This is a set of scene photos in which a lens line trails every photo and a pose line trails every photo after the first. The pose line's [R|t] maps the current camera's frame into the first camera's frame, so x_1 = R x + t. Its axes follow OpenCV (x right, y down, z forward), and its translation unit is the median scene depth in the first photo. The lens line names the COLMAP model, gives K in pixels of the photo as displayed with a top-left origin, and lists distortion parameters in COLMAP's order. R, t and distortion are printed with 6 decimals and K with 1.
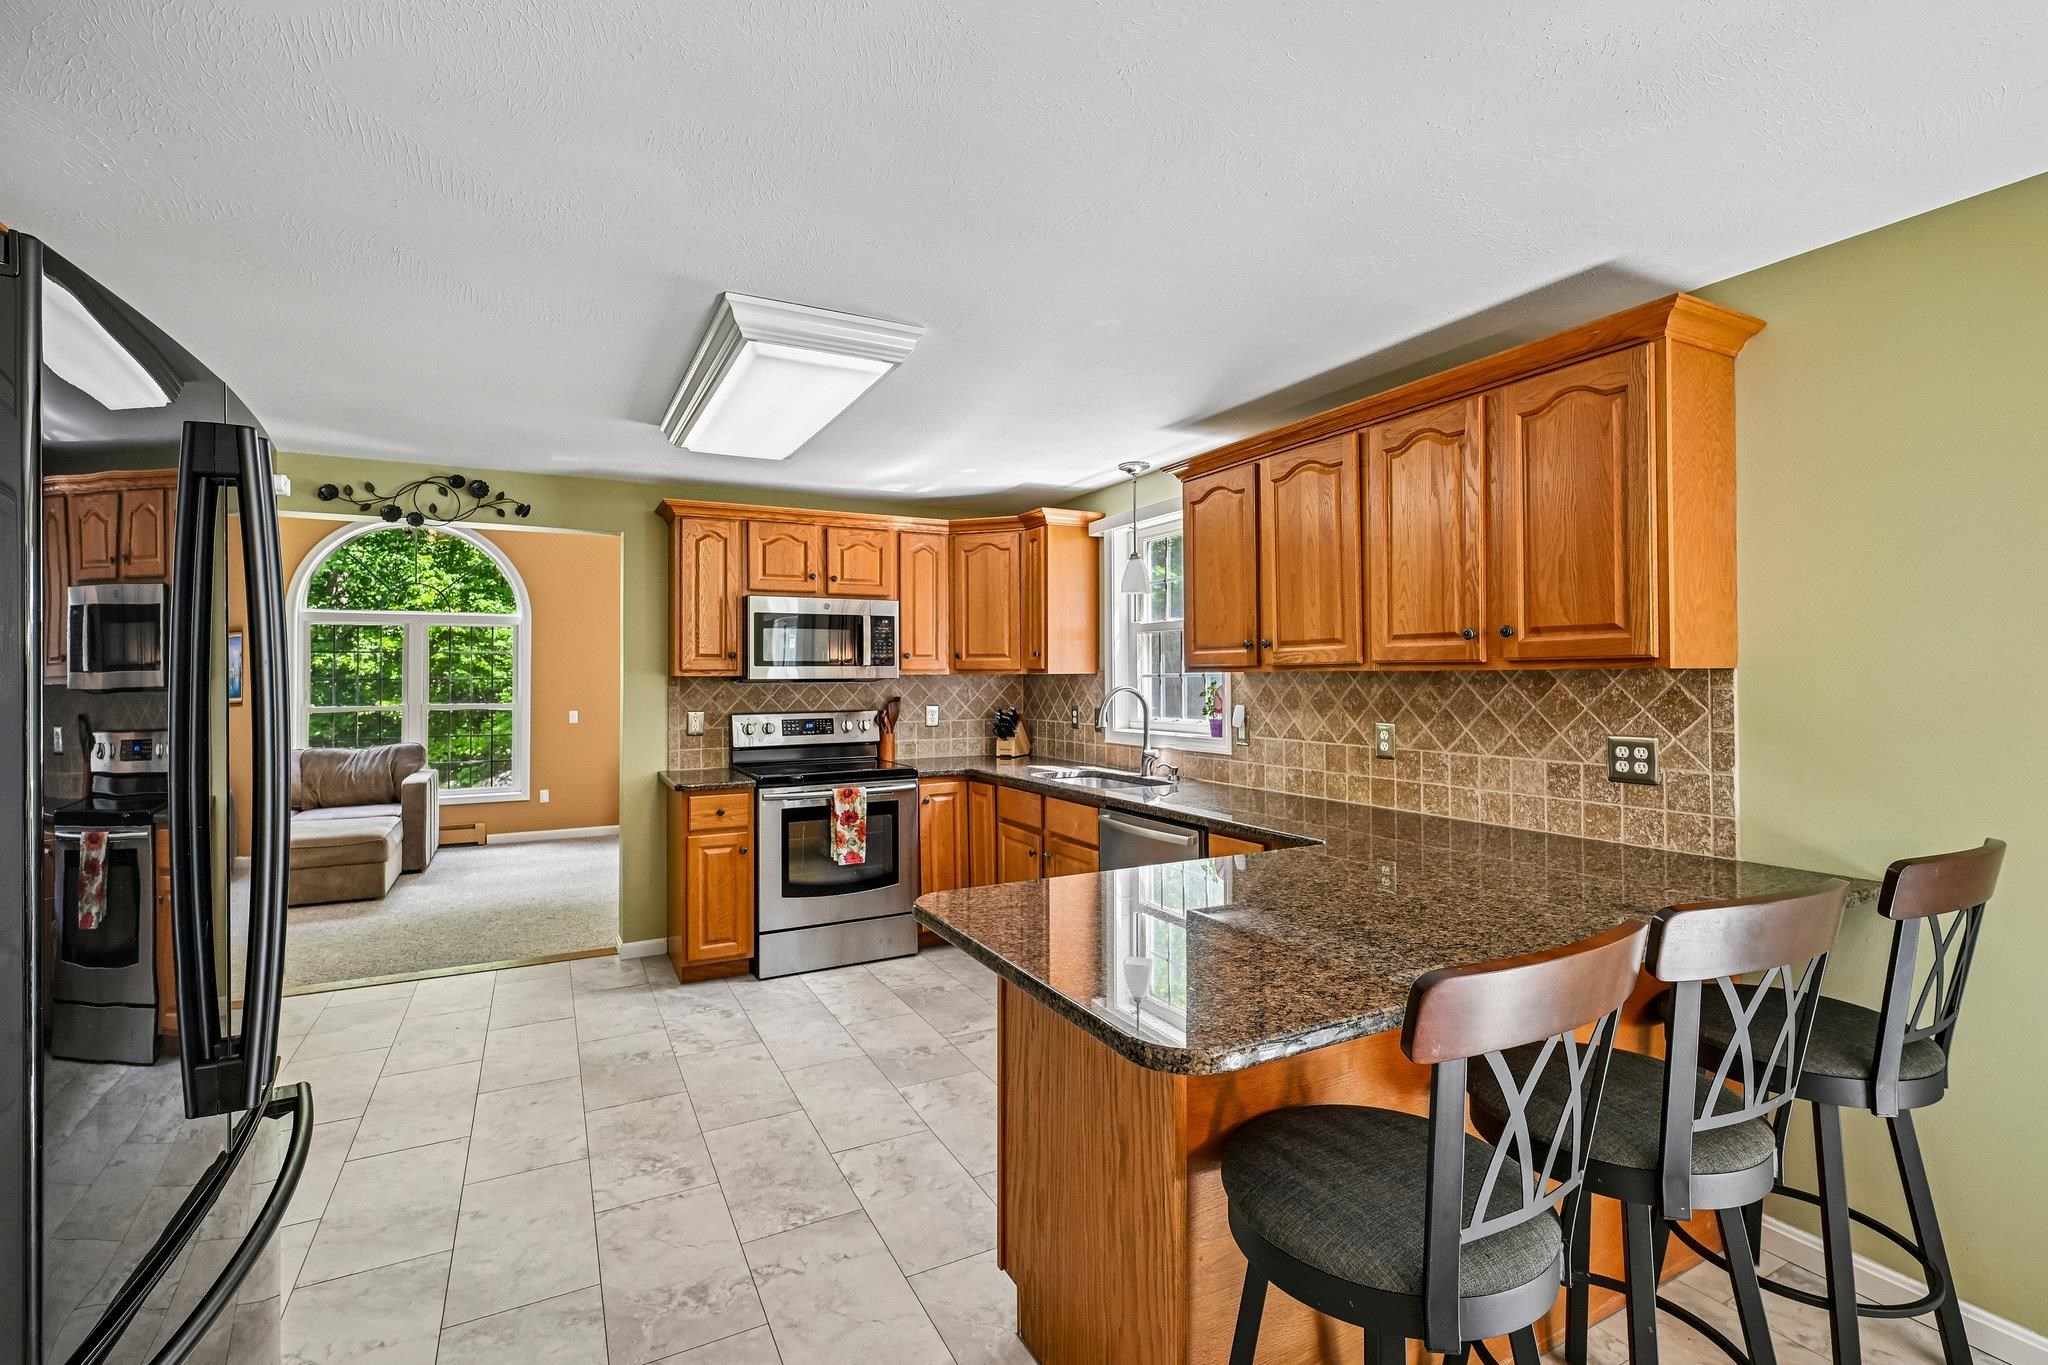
lens RADIAL K [[919.5, 0, 1022.6], [0, 919.5, 666.9], [0, 0, 1]] dist [0.001594, 0.001677]
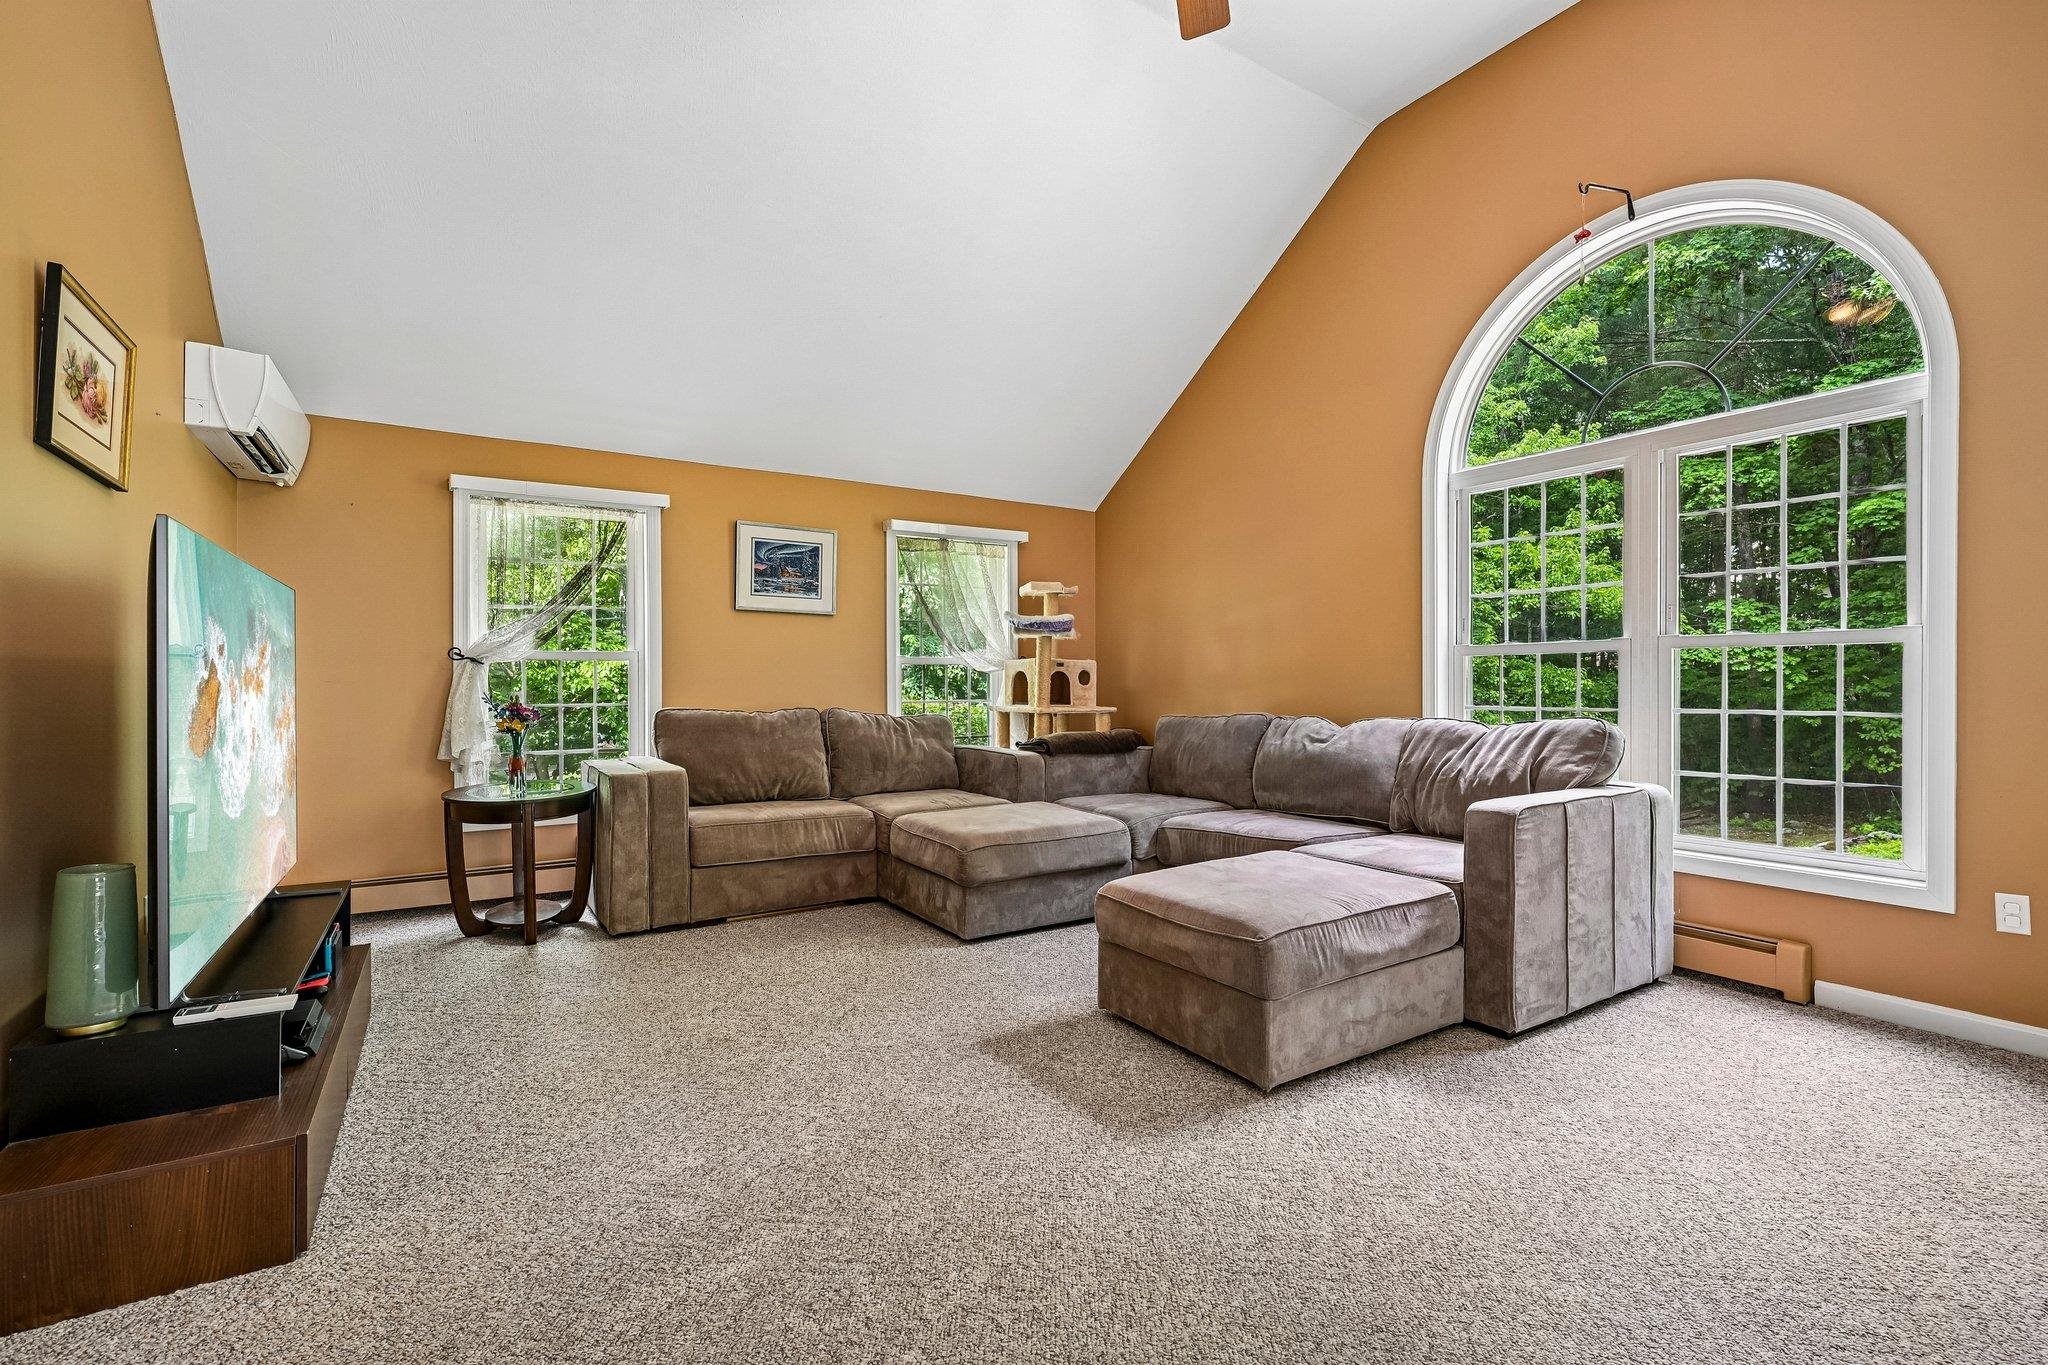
lens RADIAL K [[919.5, 0, 1026.5], [0, 919.5, 685.9], [0, 0, 1]] dist [0.001594, 0.001677]
pose [[0.090953, 0.005760, -0.995839, -0.472777], [0.008439, 0.999943, 0.006554, 0.113656], [0.995819, -0.009000, 0.090899, 1.280470]]
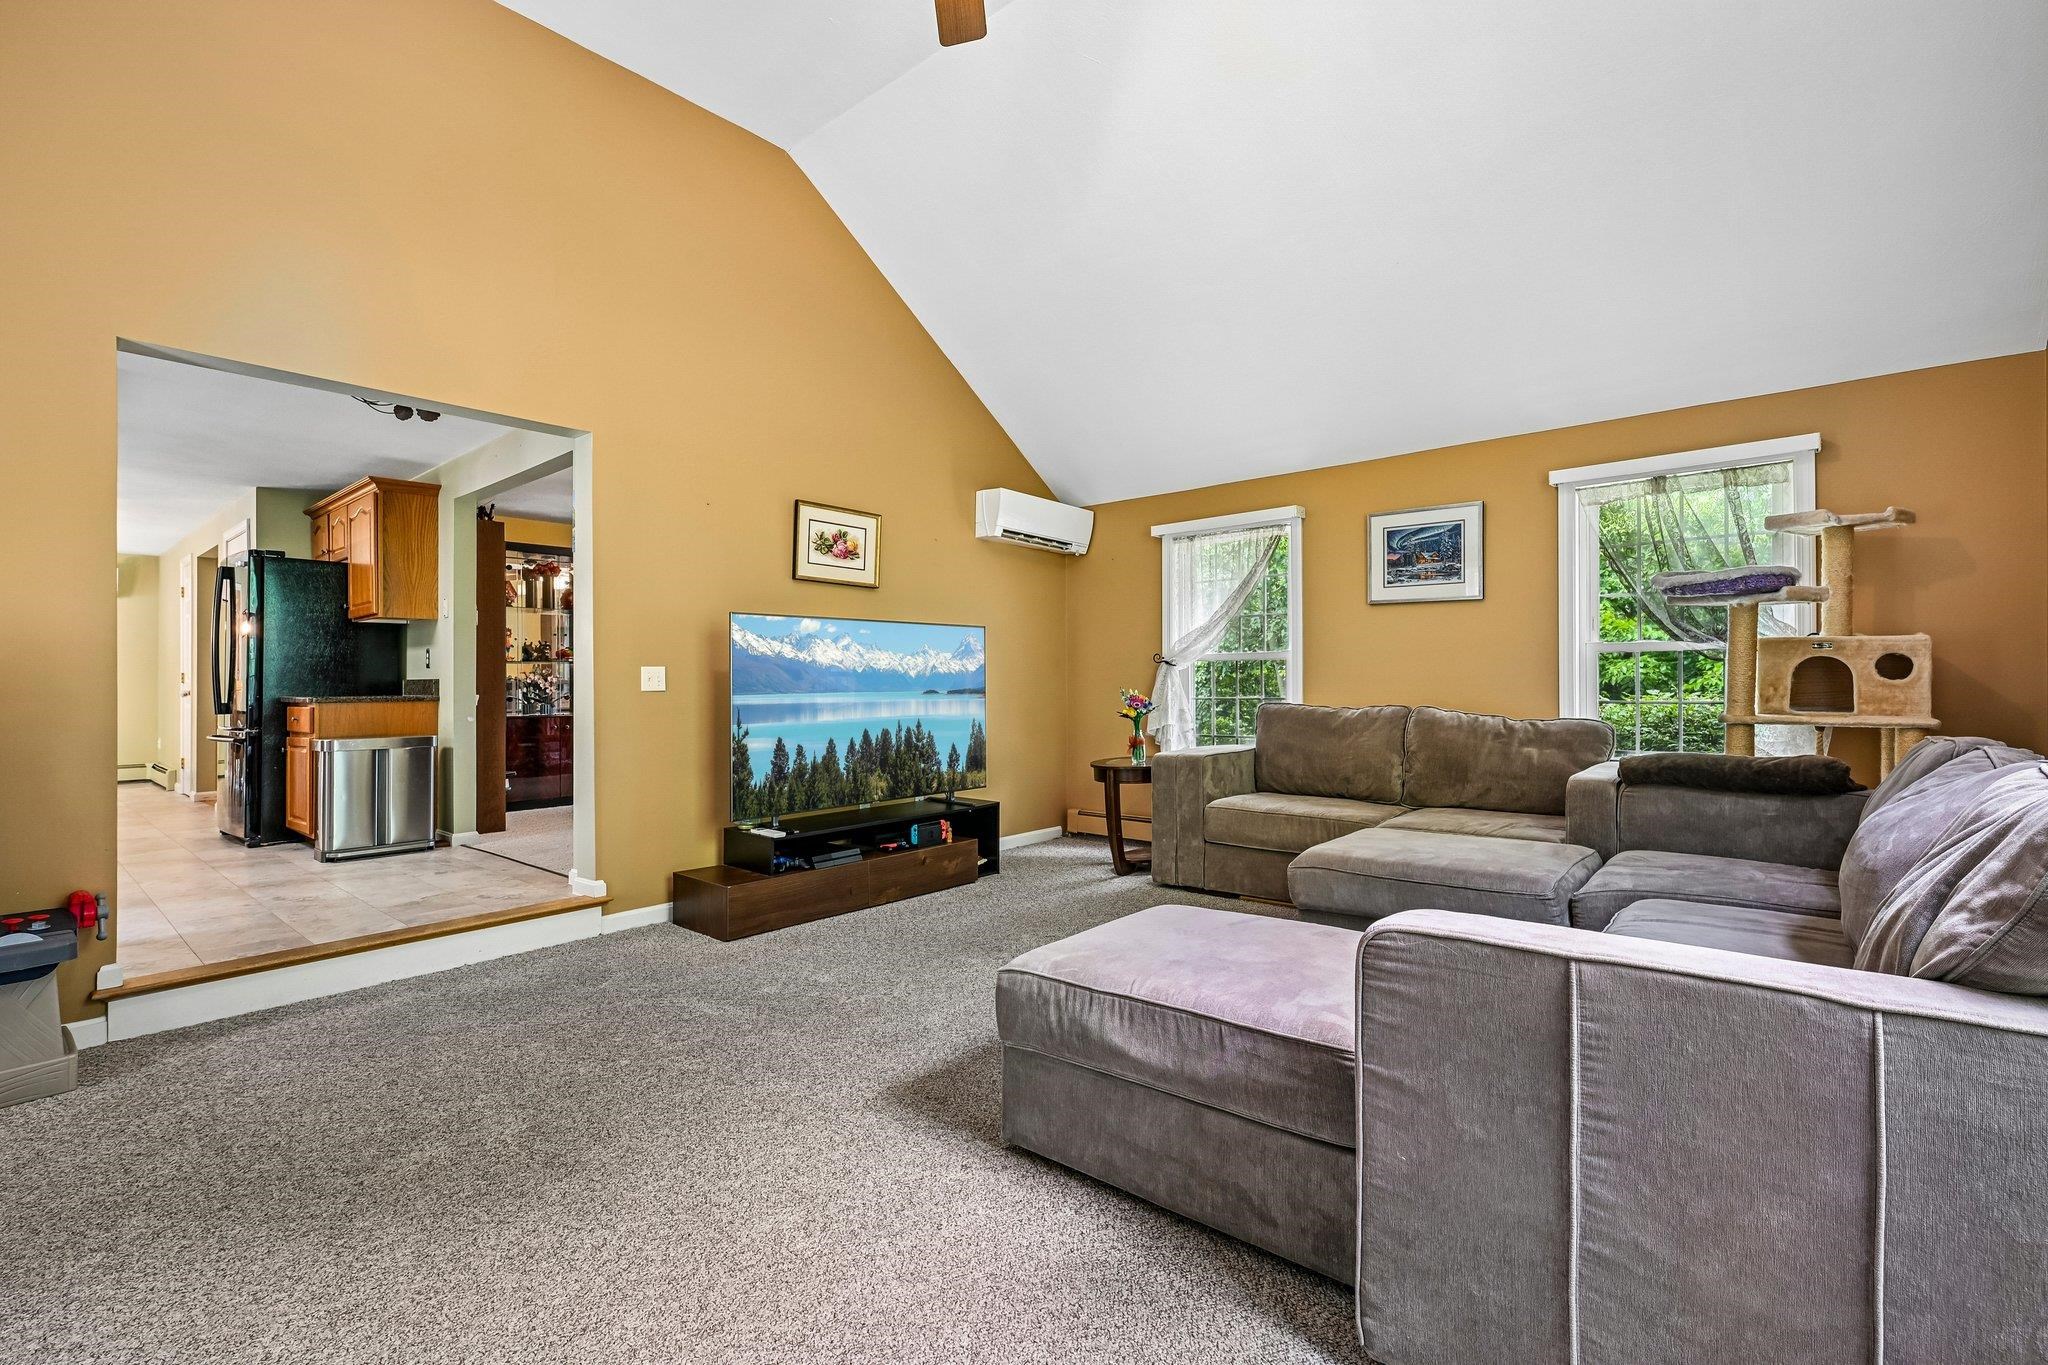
lens RADIAL K [[919.5, 0, 1019.9], [0, 919.5, 676.8], [0, 0, 1]] dist [0.001594, 0.001677]
pose [[-0.930121, 0.007866, -0.367170, -0.853373], [0.012617, 0.999865, -0.010540, 0.119379], [0.367038, -0.014436, -0.930094, 1.961193]]
